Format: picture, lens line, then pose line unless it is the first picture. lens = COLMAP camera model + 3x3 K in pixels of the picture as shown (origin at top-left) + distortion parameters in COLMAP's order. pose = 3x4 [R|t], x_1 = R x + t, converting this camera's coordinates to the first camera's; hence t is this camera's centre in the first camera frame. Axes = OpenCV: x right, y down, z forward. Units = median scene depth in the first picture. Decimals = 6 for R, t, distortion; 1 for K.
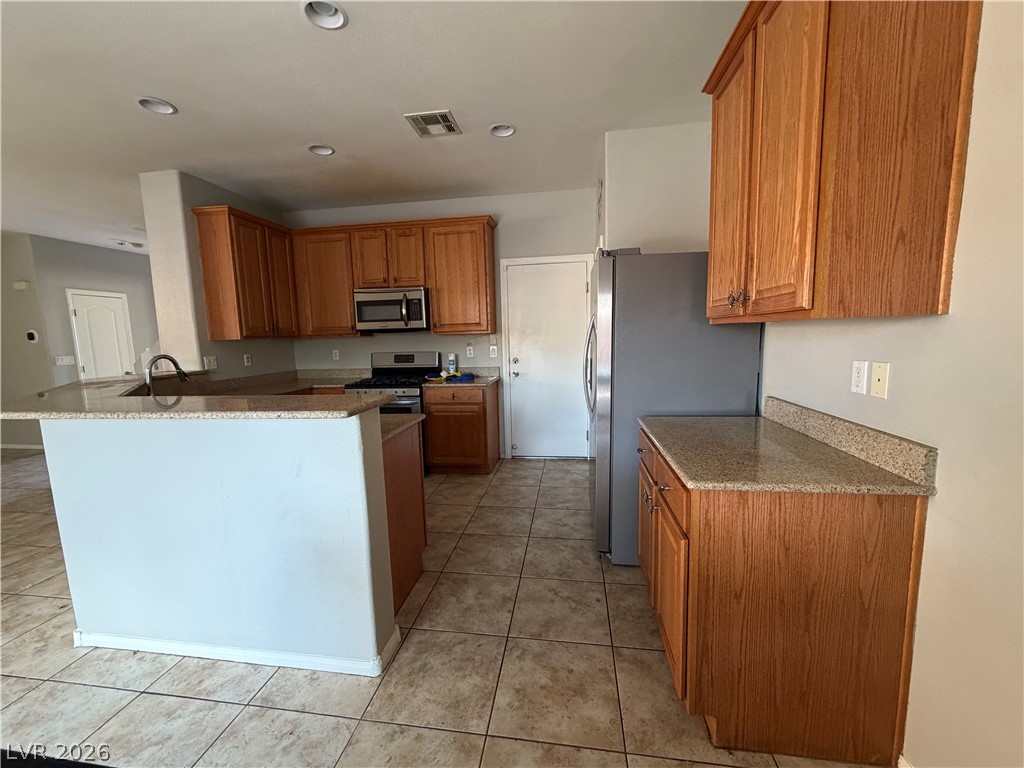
lens RADIAL K [[408.0, 0, 509.5], [0, 408.0, 385.0], [0, 0, 1]] dist [0.000550, -0.000147]
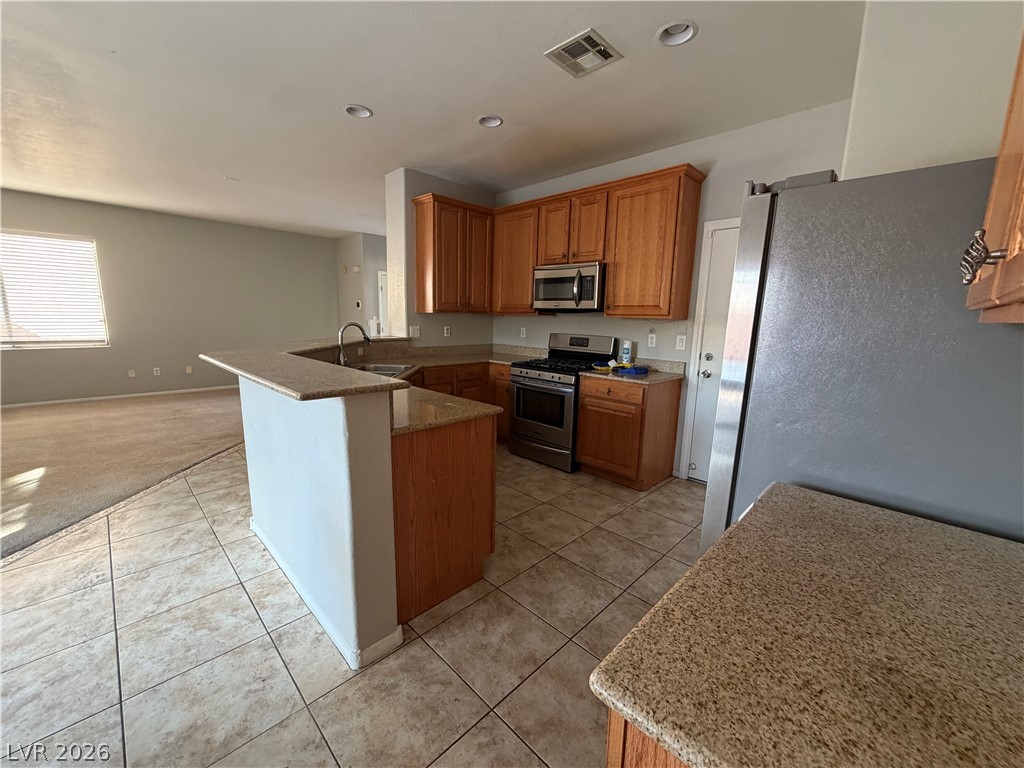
lens RADIAL K [[408.0, 0, 509.5], [0, 408.0, 385.0], [0, 0, 1]] dist [0.000550, -0.000147]
pose [[0.804847, 0.145237, -0.575437, 0.175838], [-0.117817, 0.989397, 0.084930, -0.030949], [0.581671, -0.000559, 0.813424, 0.177775]]
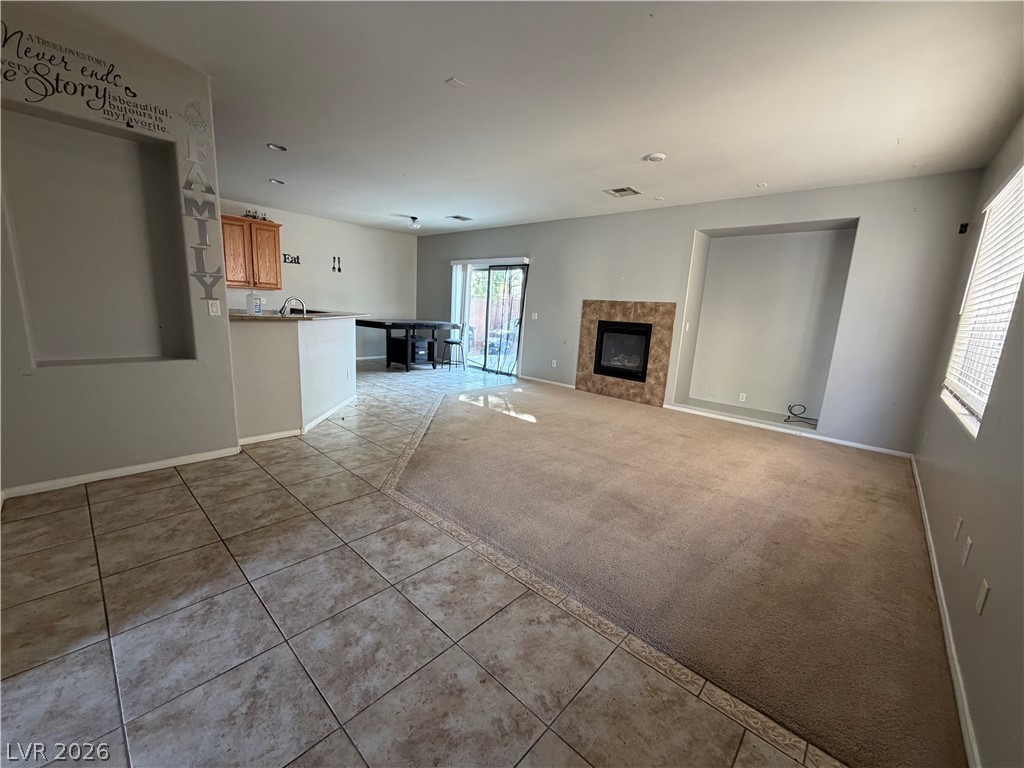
lens RADIAL K [[408.9, 0, 512.0], [0, 408.9, 384.0], [0, 0, 1]] dist [0.001592, -0.000025]
pose [[-0.832583, -0.120270, 0.540686, -1.655579], [0.036532, 0.962094, 0.270262, -0.099813], [-0.552695, 0.244767, -0.796629, 1.256276]]
